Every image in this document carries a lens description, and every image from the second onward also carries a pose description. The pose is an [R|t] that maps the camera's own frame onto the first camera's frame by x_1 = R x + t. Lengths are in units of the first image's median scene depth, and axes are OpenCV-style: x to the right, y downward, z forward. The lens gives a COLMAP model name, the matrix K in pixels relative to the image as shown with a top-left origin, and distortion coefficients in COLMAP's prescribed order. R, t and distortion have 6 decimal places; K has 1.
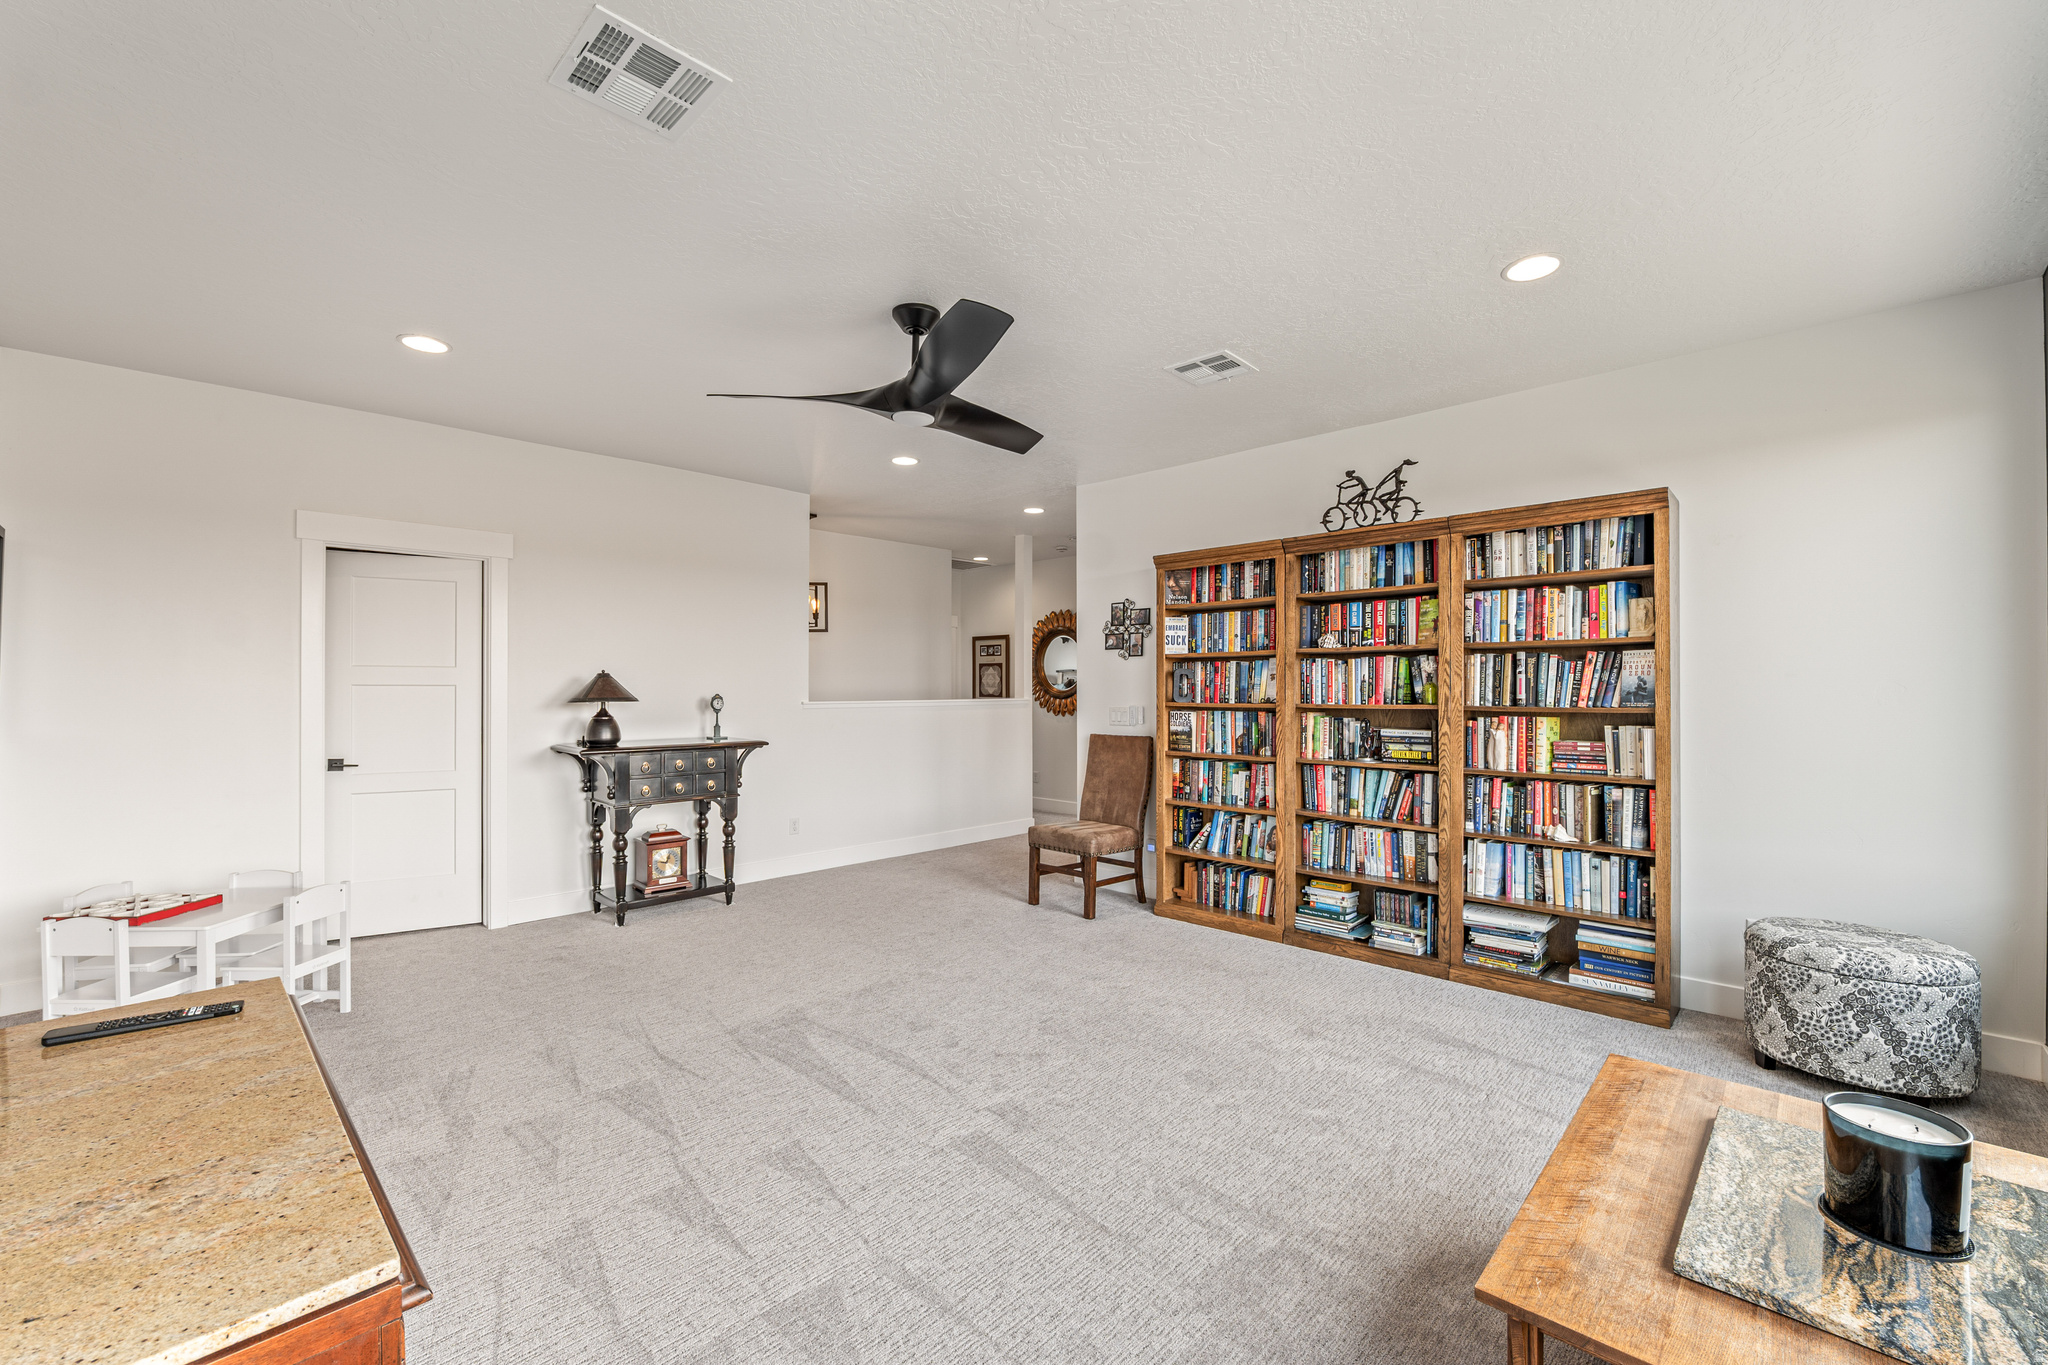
lens RADIAL K [[843.2, 0, 1019.2], [0, 843.2, 687.7], [0, 0, 1]] dist [-0.011619, 0.000524]
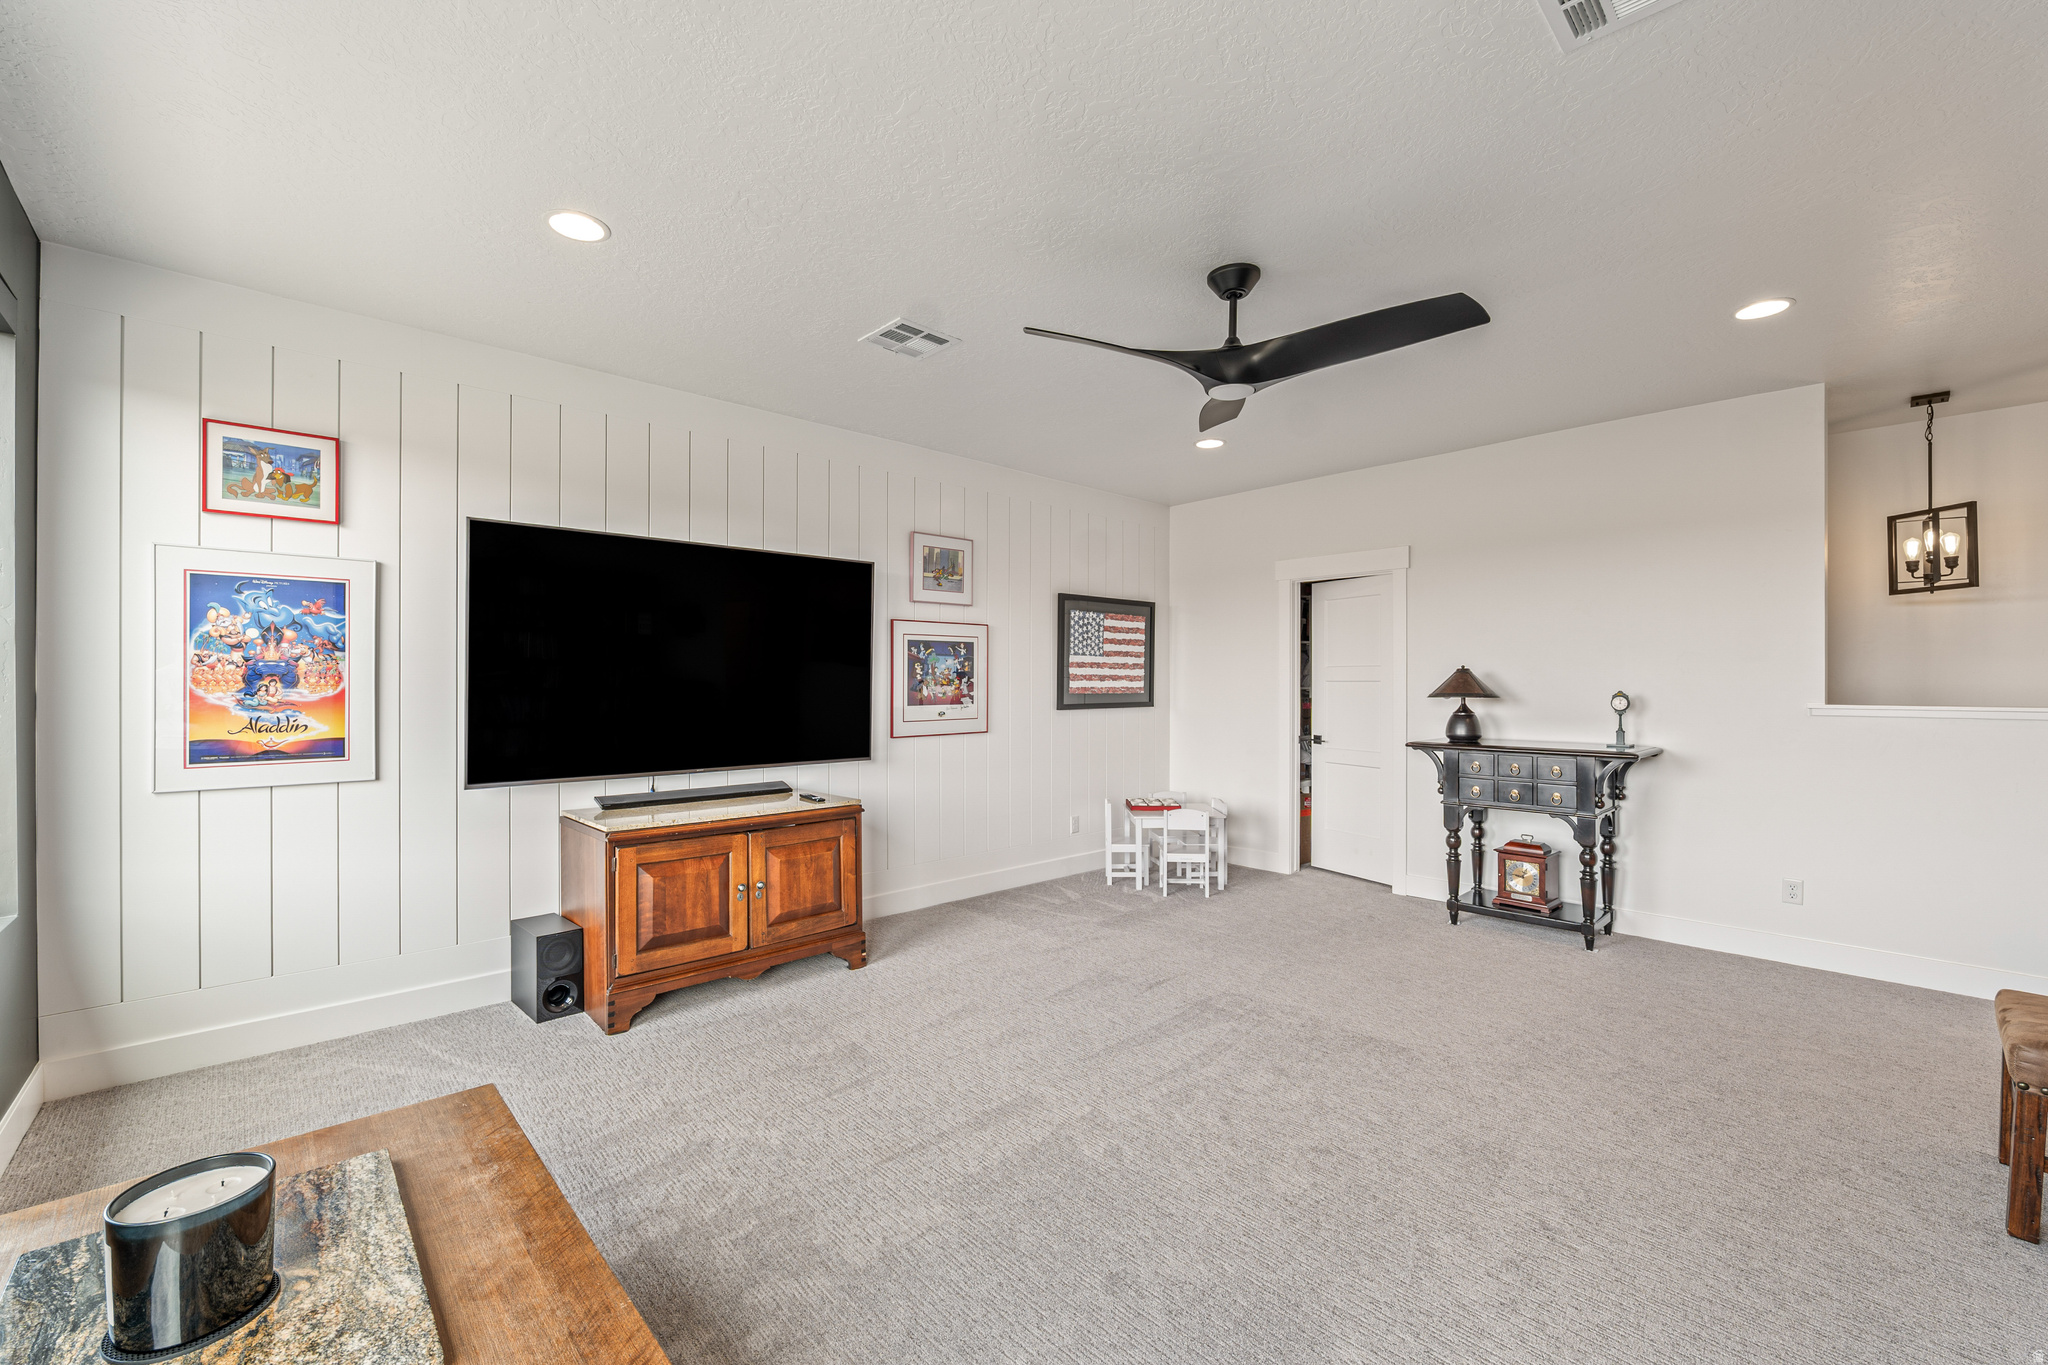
lens RADIAL K [[843.2, 0, 1023.4], [0, 843.2, 684.1], [0, 0, 1]] dist [-0.011619, 0.000524]
pose [[-0.057226, -0.001136, -0.998361, 0.531690], [0.000240, 0.999999, -0.001152, 0.001946], [0.998361, -0.000305, -0.057226, 0.544030]]
